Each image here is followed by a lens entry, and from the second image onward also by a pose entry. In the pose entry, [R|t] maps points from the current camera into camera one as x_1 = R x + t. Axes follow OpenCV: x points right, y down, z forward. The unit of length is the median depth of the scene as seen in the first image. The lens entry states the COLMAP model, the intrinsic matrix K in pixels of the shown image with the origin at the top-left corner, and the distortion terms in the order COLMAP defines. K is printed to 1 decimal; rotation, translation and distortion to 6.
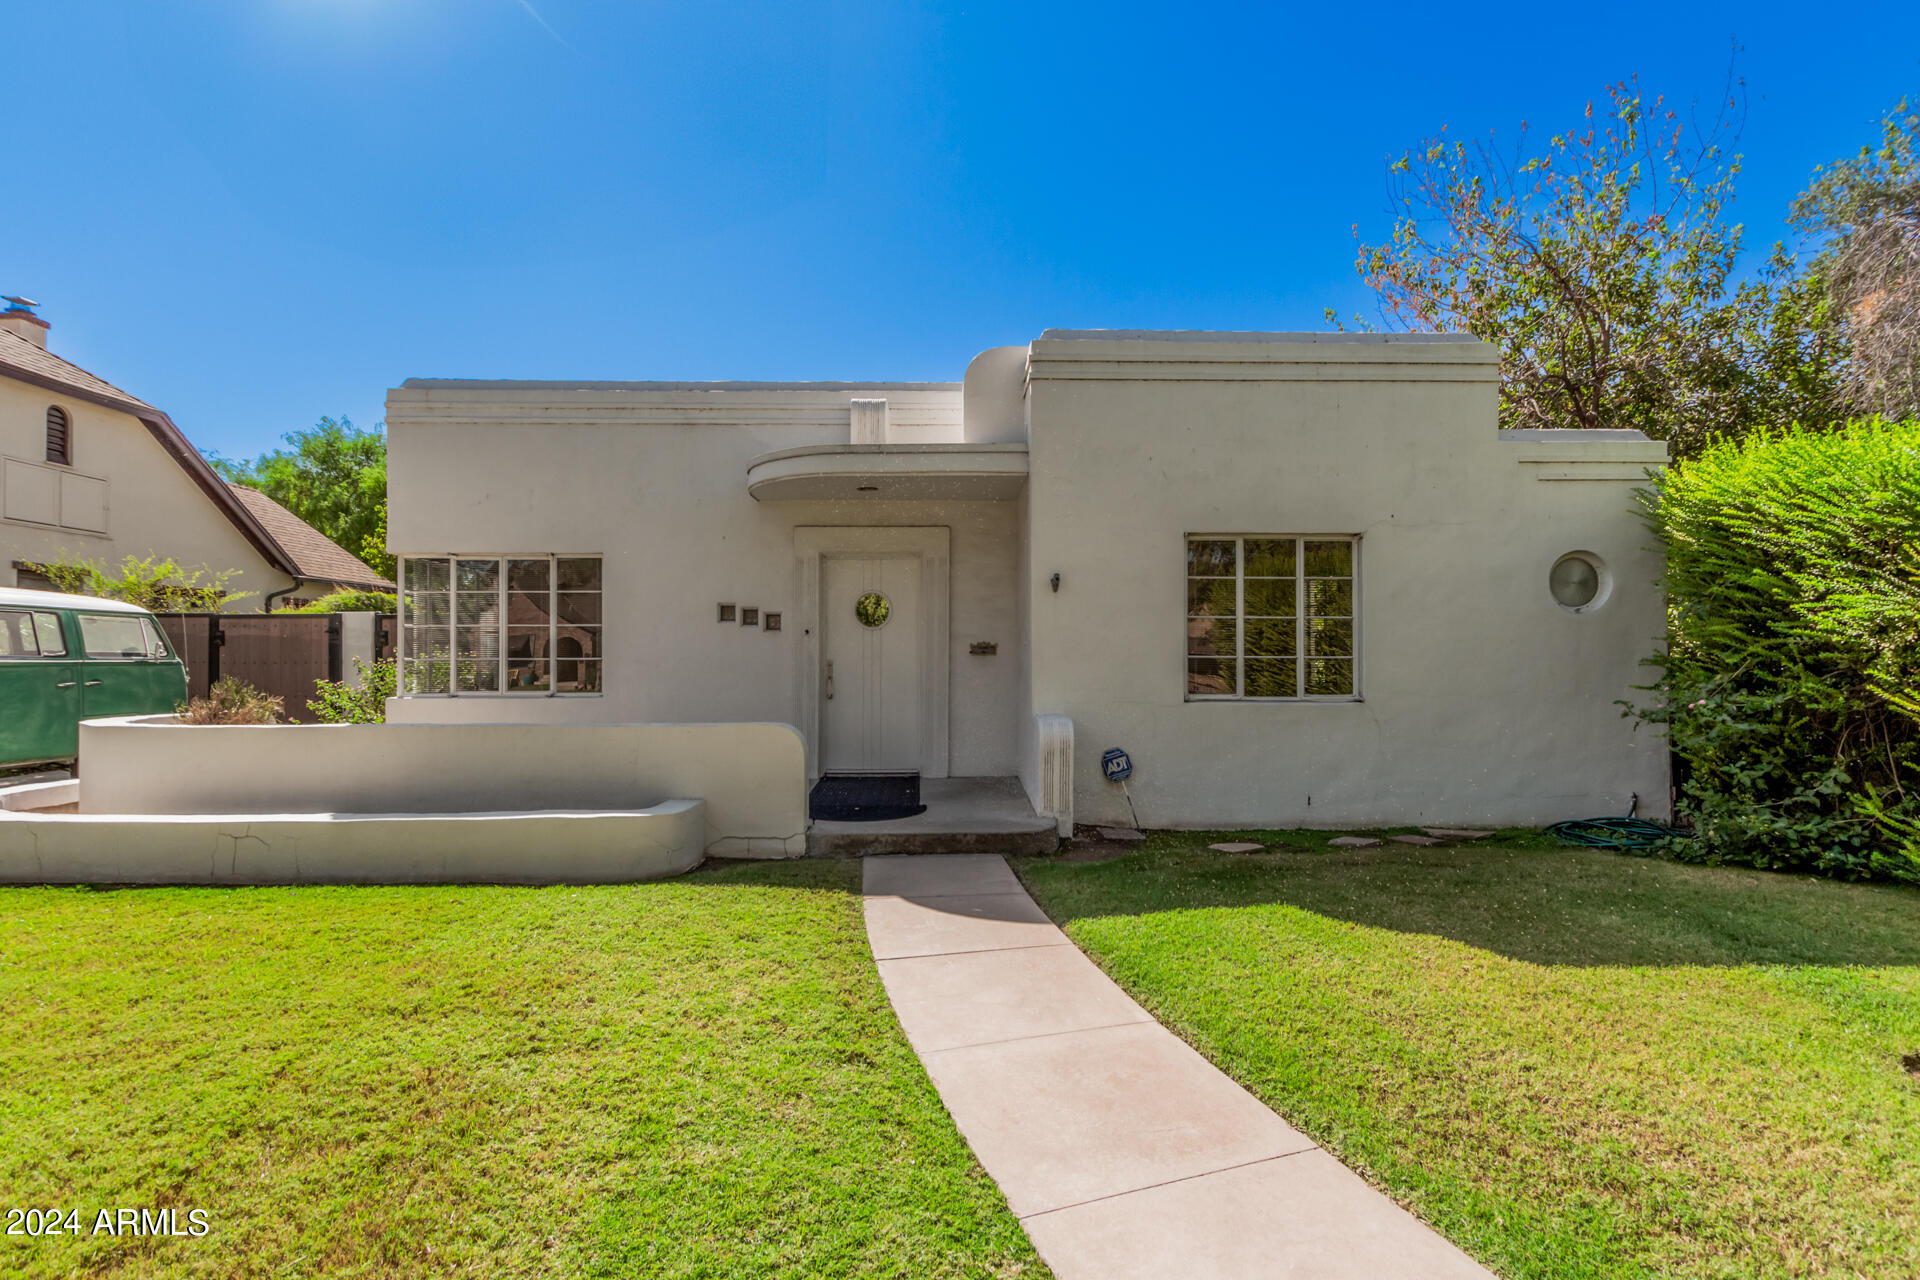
lens RADIAL K [[916.3, 0, 970.2], [0, 916.3, 675.3], [0, 0, 1]] dist [0.001240, 0.000095]
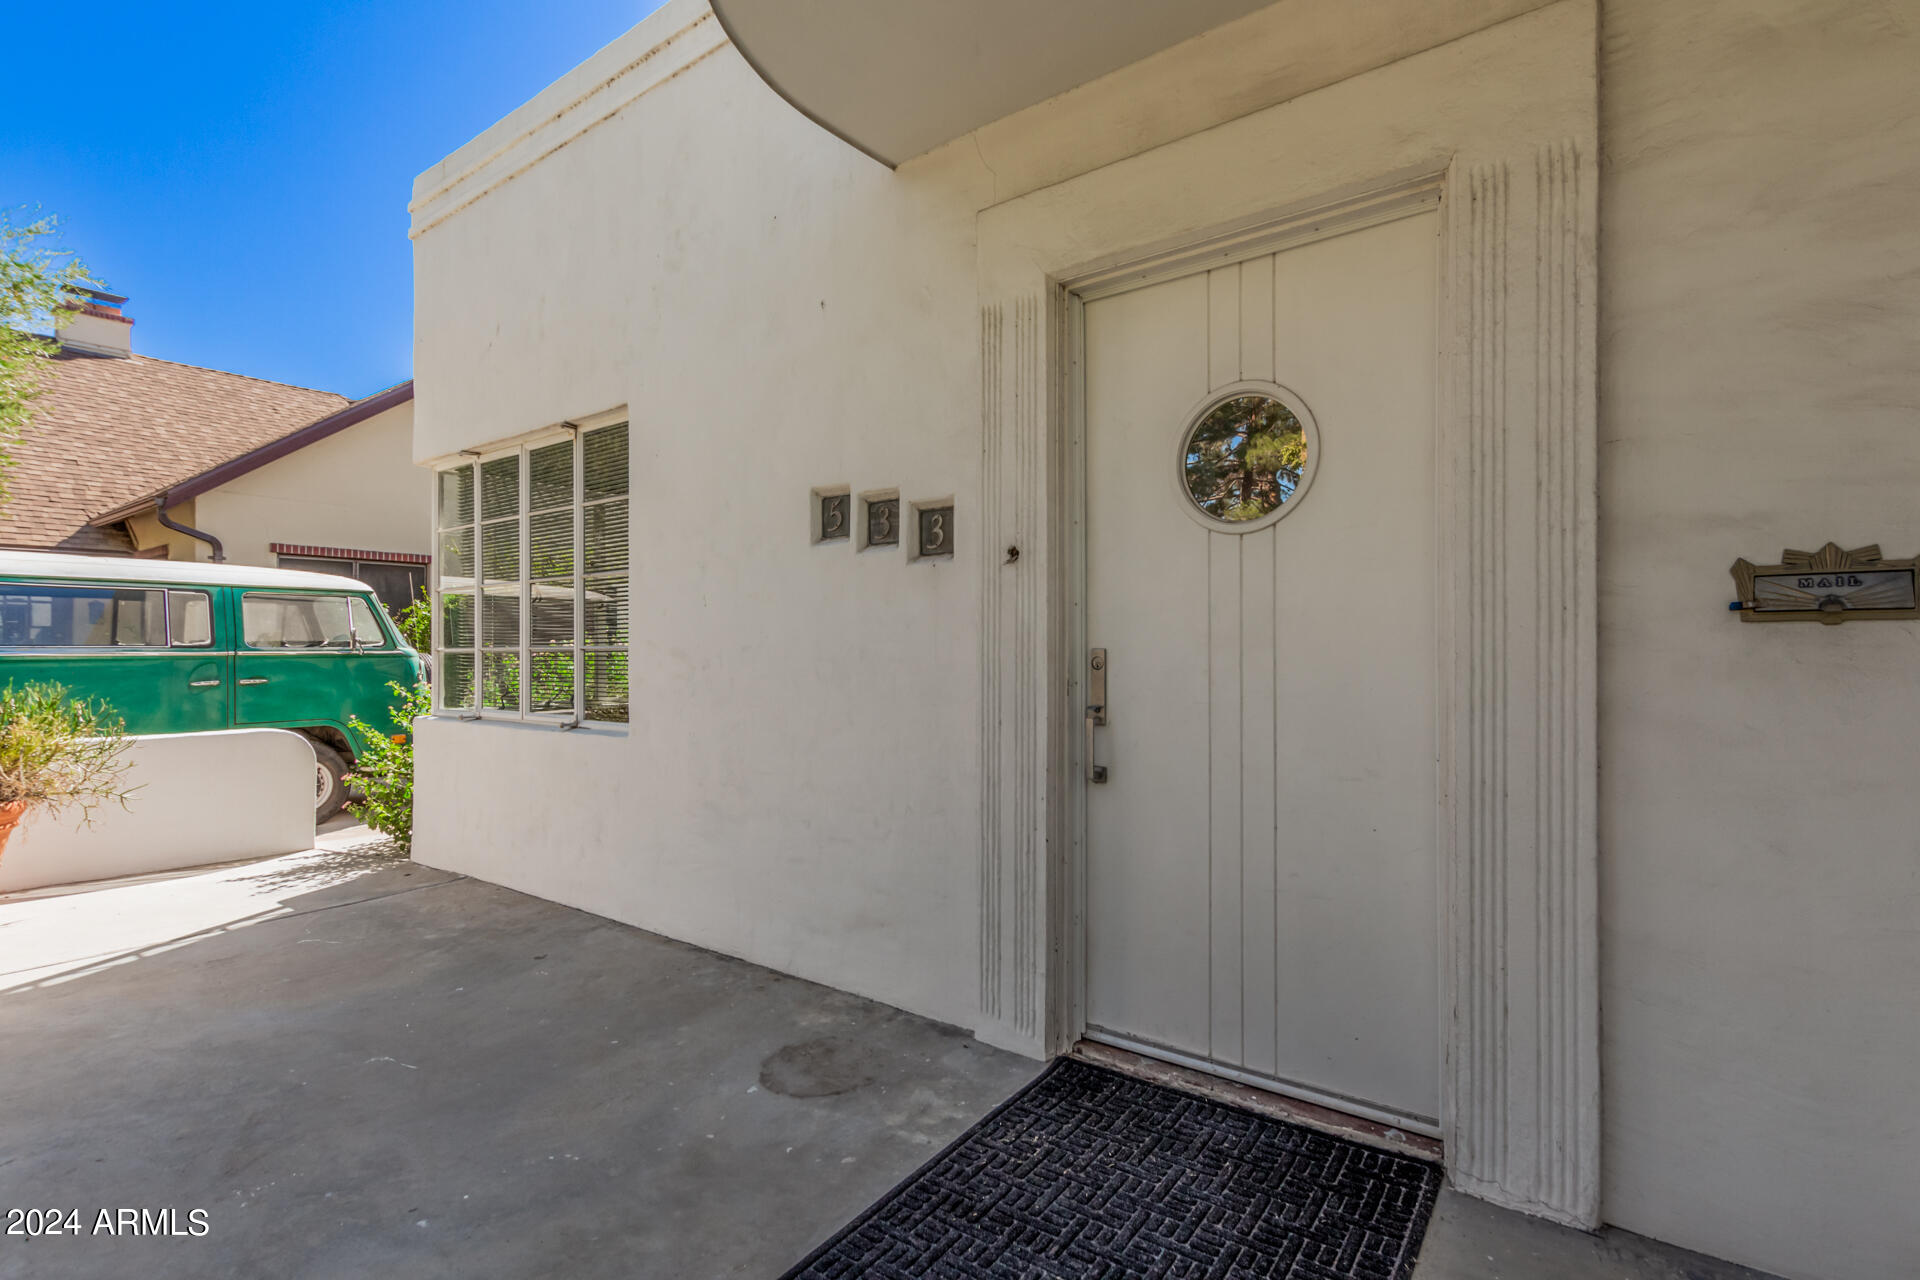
lens RADIAL K [[900.2, 0, 962.4], [0, 900.2, 651.4], [0, 0, 1]] dist [-0.000913, -0.000047]
pose [[0.799796, -0.001806, -0.600269, -0.015743], [-0.002587, 0.999976, -0.006455, -0.013651], [0.600266, 0.006716, 0.799772, 0.756512]]
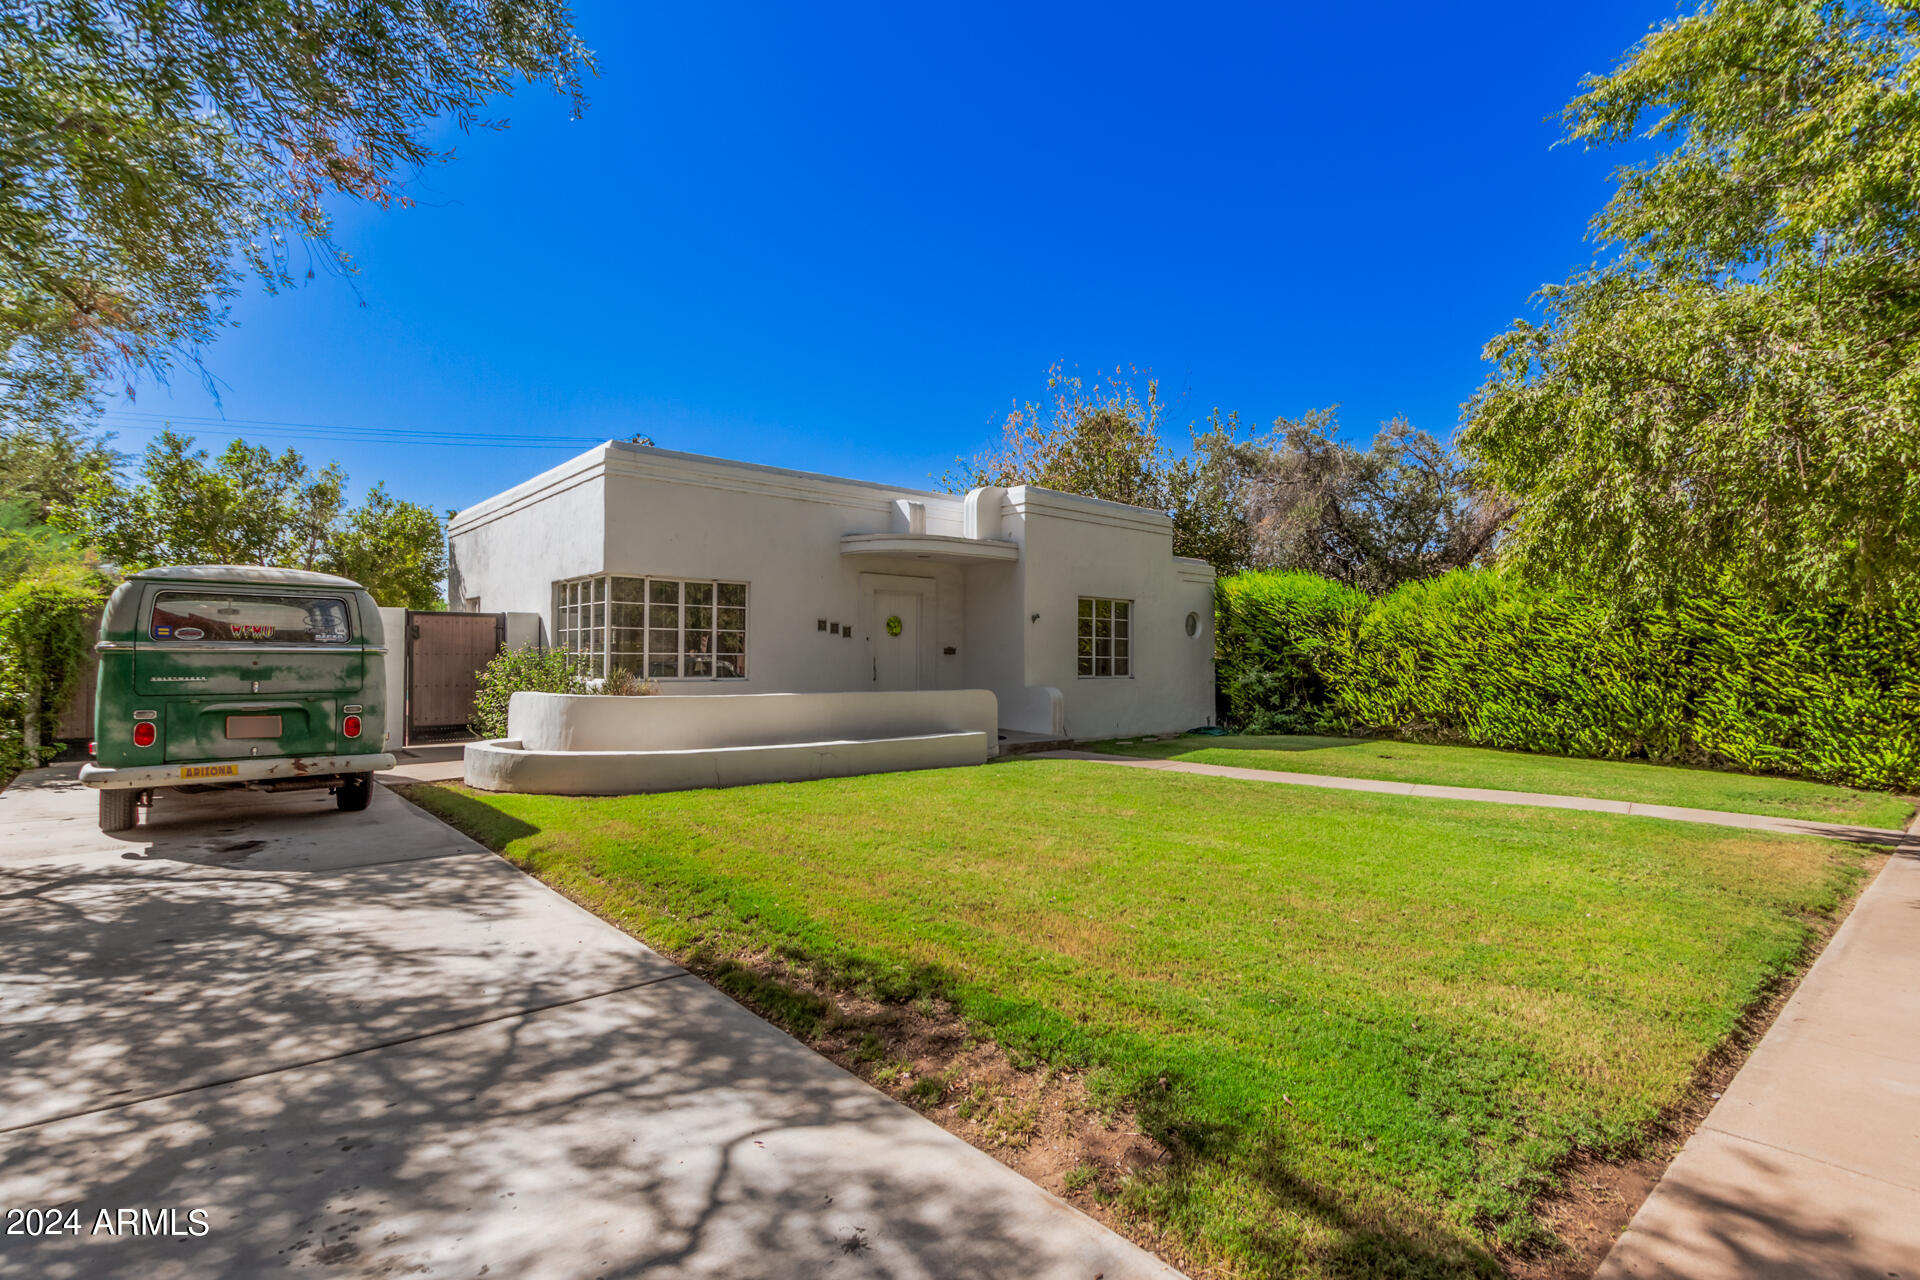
lens RADIAL K [[916.3, 0, 970.2], [0, 916.3, 675.3], [0, 0, 1]] dist [0.001240, 0.000095]
pose [[0.760185, -0.004138, 0.649694, -1.085264], [0.003026, 0.999991, 0.002828, 0.012537], [-0.649700, -0.000184, 0.760191, -0.334860]]
